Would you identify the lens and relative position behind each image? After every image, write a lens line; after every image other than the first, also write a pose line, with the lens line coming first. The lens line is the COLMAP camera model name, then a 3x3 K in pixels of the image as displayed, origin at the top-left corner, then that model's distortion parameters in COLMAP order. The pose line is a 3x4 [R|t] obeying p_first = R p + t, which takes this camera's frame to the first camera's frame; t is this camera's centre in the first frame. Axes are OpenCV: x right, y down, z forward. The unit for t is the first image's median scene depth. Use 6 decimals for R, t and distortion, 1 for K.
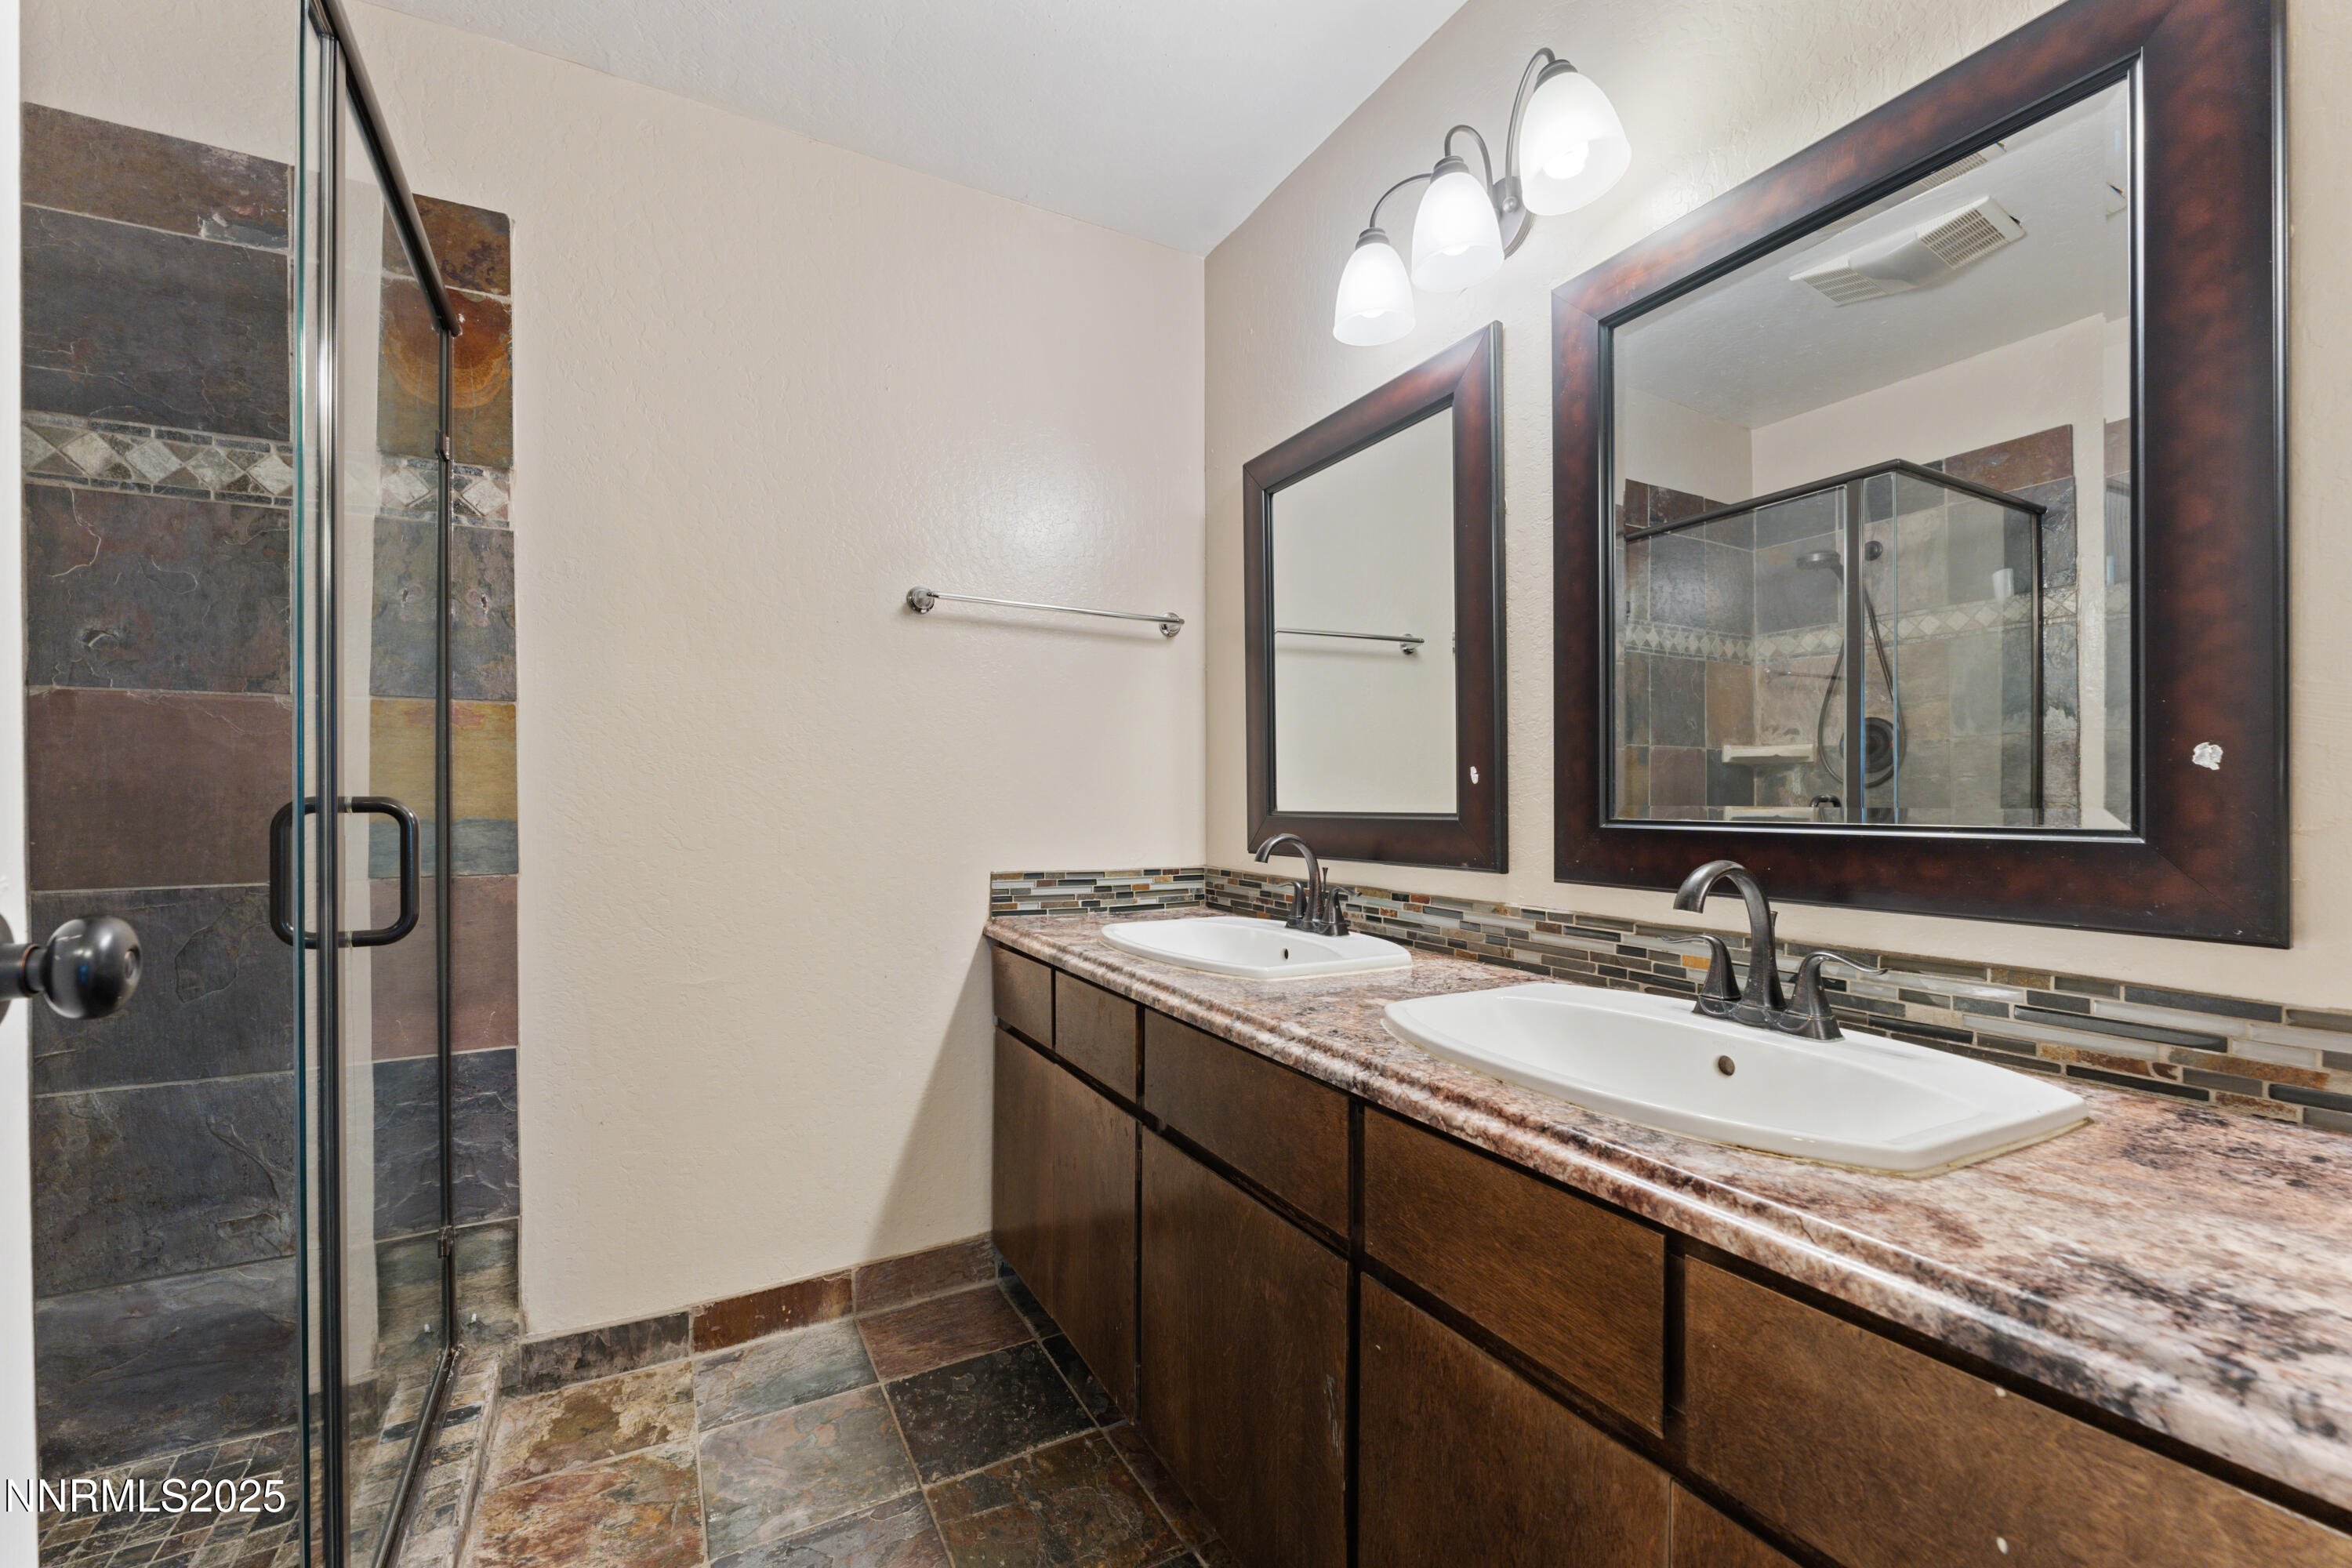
lens RADIAL K [[945.0, 0, 1167.7], [0, 945.0, 805.8], [0, 0, 1]] dist [-0.008266, -0.000067]
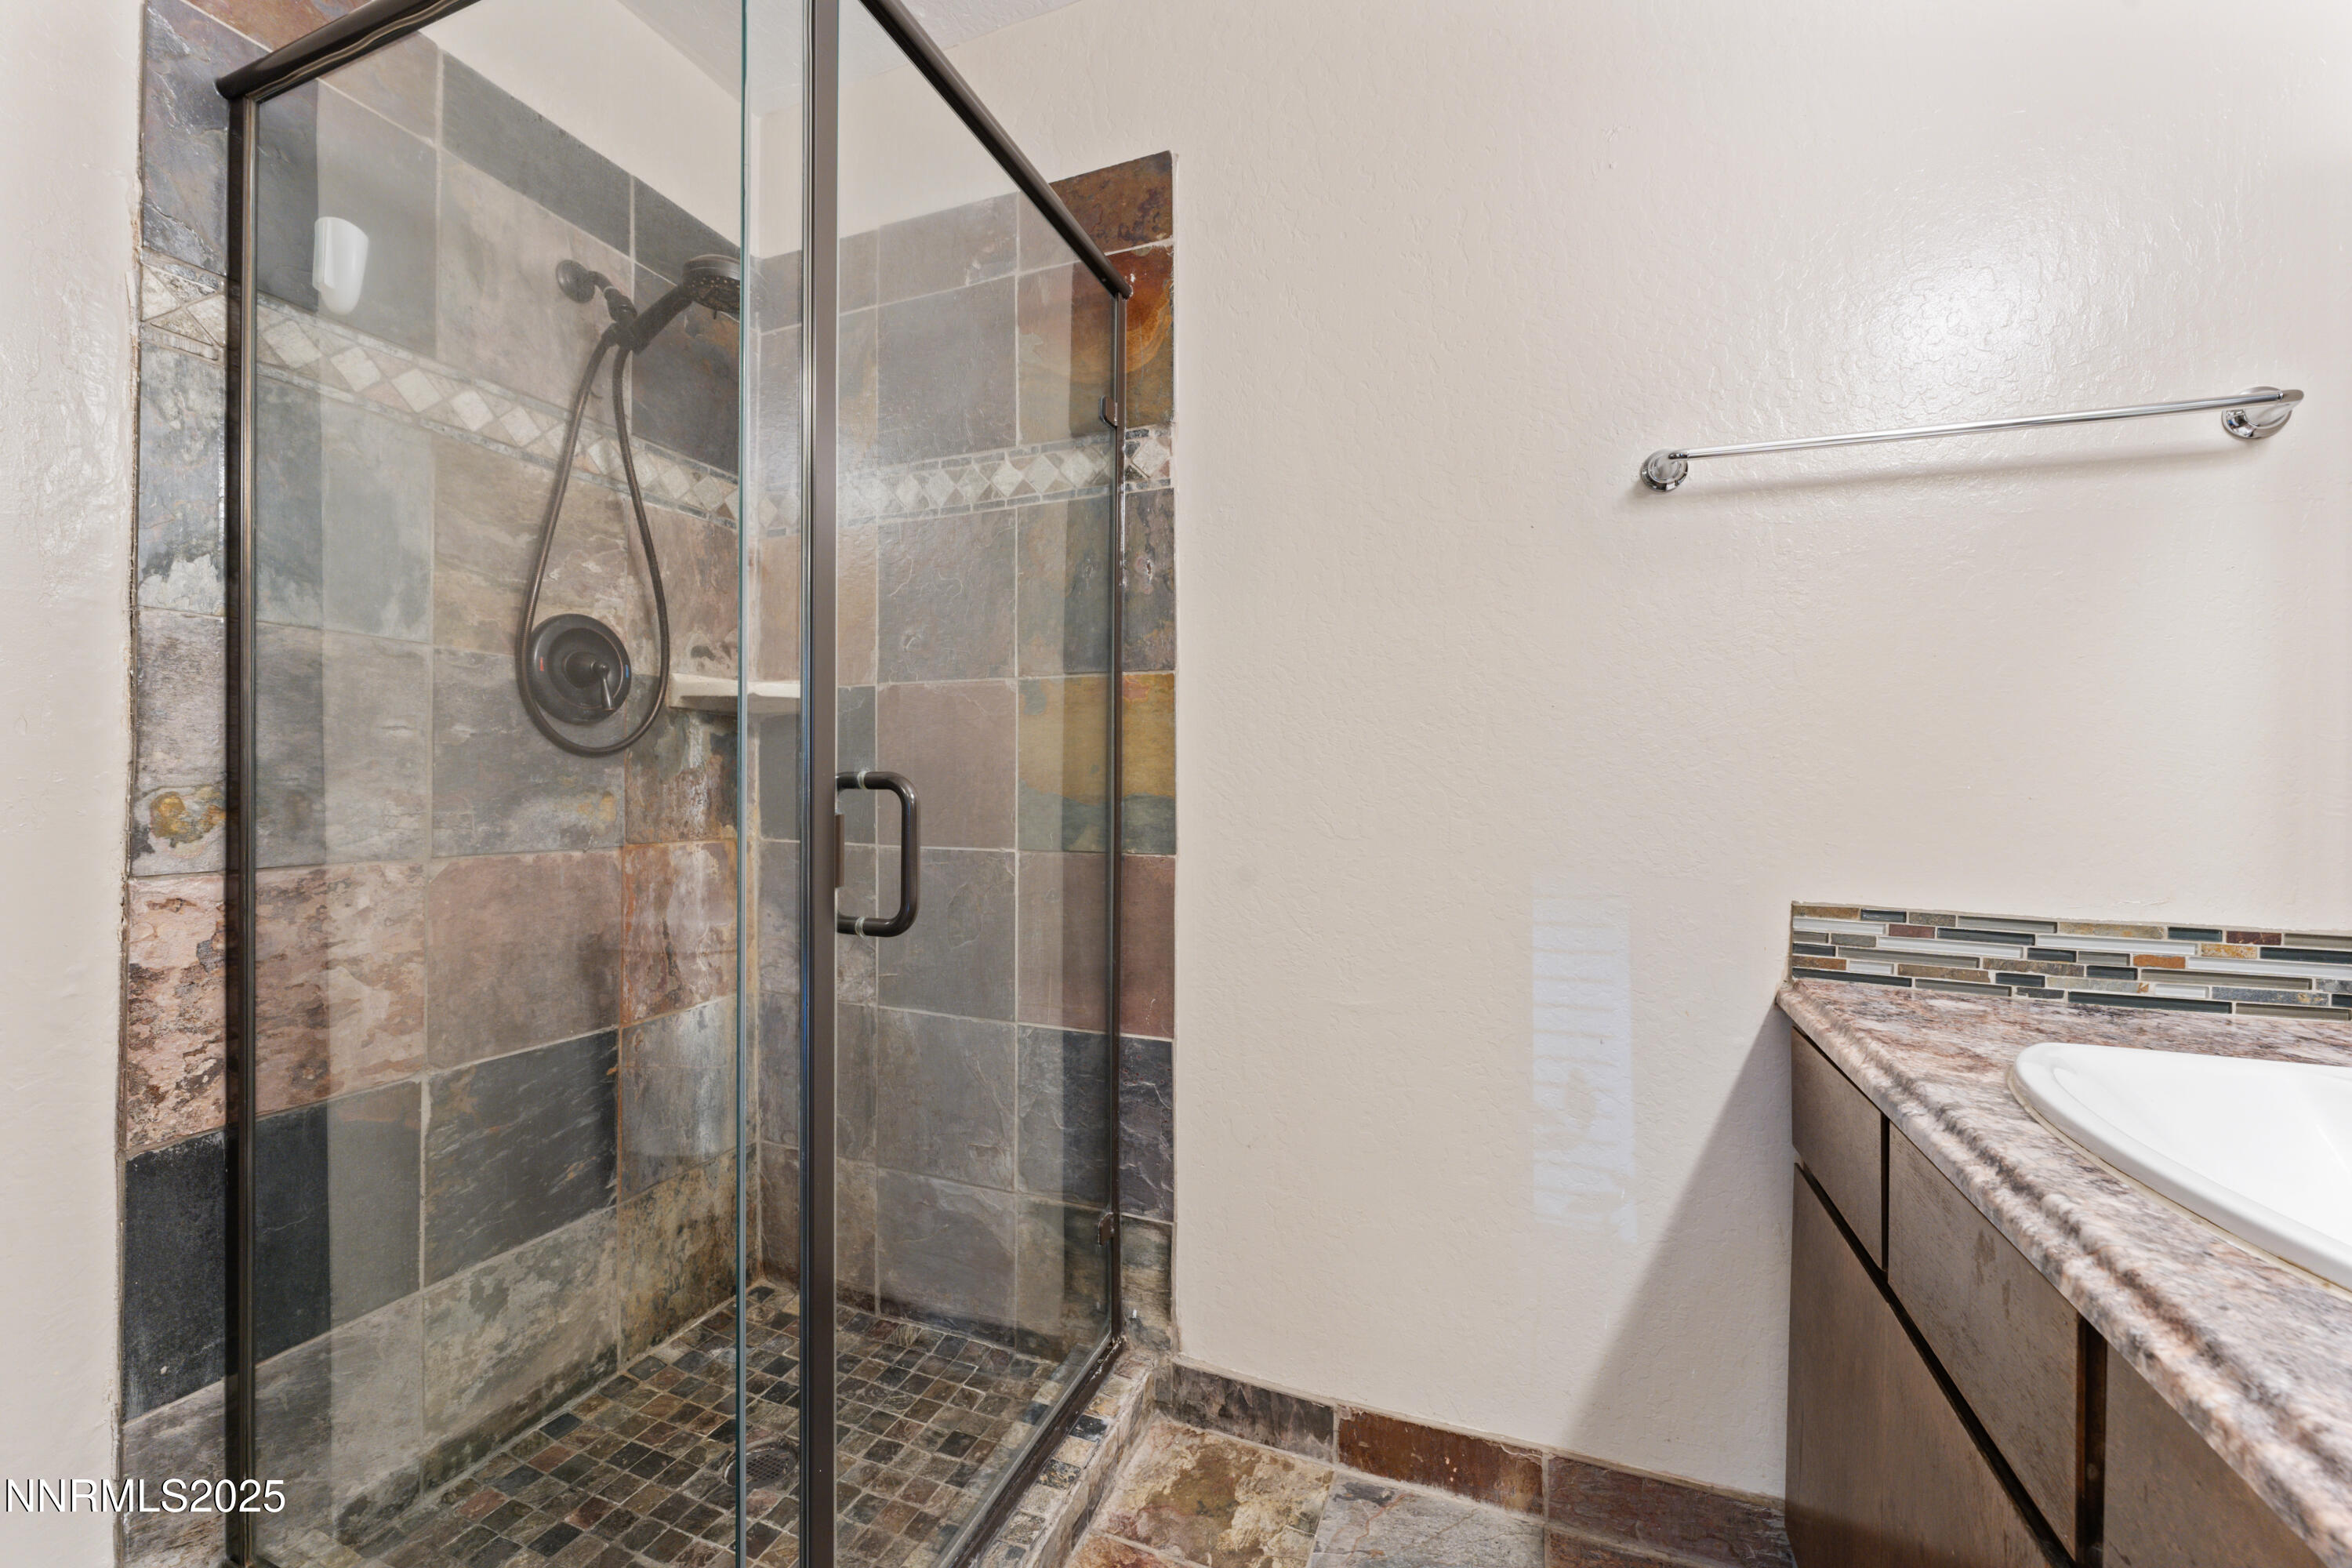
lens RADIAL K [[939.1, 0, 1172.8], [0, 939.1, 777.1], [0, 0, 1]] dist [0.000159, -0.000690]
pose [[0.645637, 0.007491, -0.763608, 0.016988], [-0.011822, 0.999930, -0.000186, -0.004828], [0.763553, 0.009147, 0.645681, 0.405000]]
